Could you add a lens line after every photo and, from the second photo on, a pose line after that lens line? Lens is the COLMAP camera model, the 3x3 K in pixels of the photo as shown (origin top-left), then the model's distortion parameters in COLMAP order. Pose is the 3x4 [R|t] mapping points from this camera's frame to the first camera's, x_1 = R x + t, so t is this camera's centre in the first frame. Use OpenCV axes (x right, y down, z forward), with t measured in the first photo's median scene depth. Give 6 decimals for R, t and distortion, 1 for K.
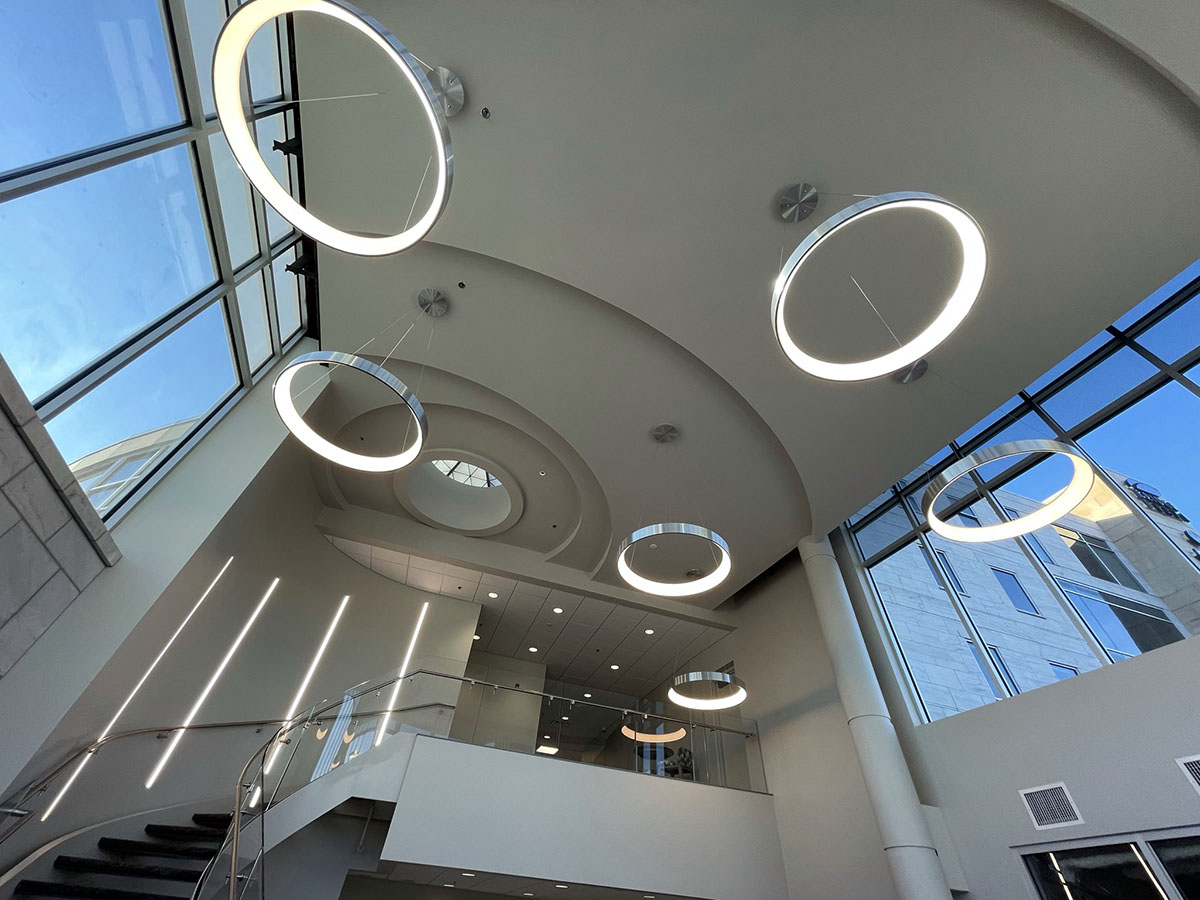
lens RADIAL K [[484.0, 0, 600.0], [0, 484.0, 450.0], [0, 0, 1]] dist [-0.013884, -0.000089]
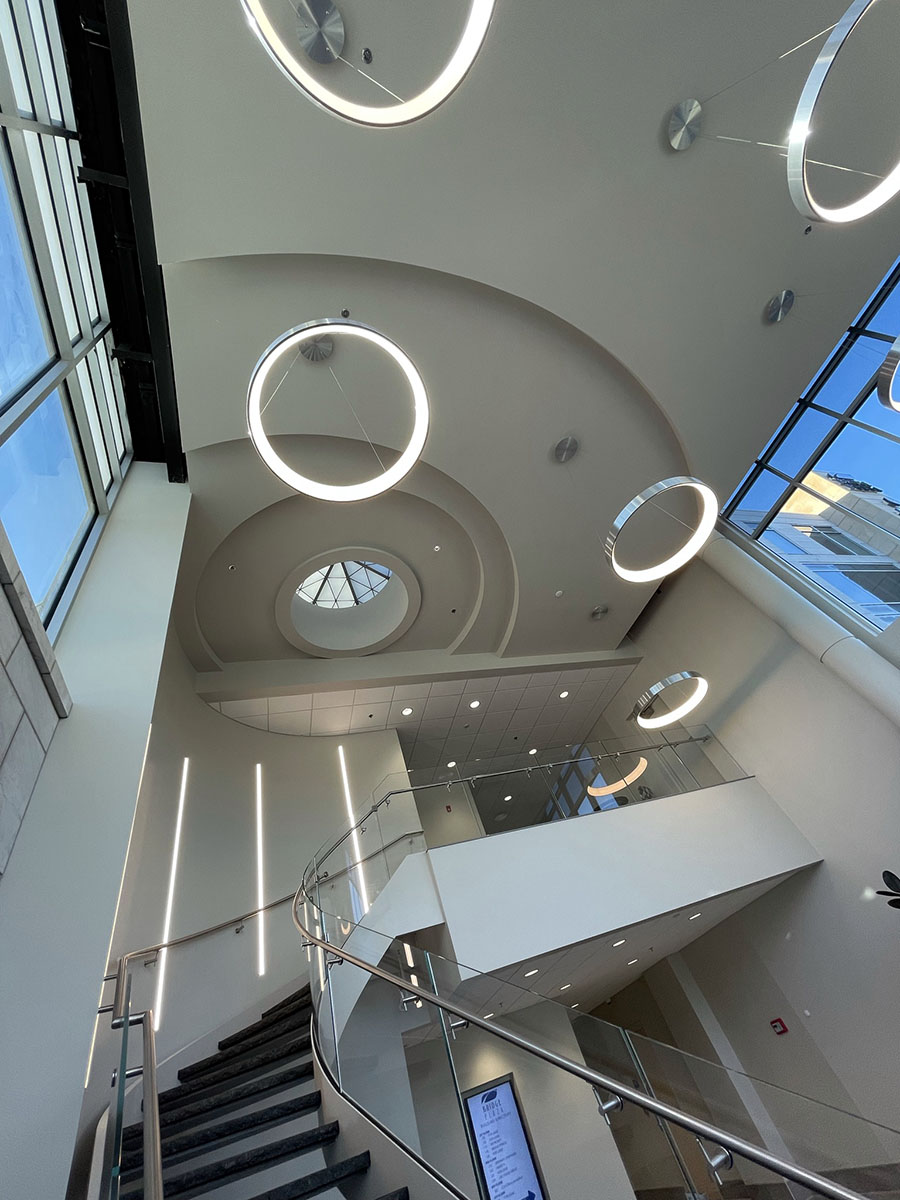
lens RADIAL K [[484.0, 0, 450.0], [0, 484.0, 600.0], [0, 0, 1]] dist [-0.013884, -0.000089]
pose [[0.927515, -0.319833, 0.193447, -0.295902], [0.323545, 0.946124, 0.012969, 0.132924], [-0.187173, 0.050560, 0.981025, 0.088135]]
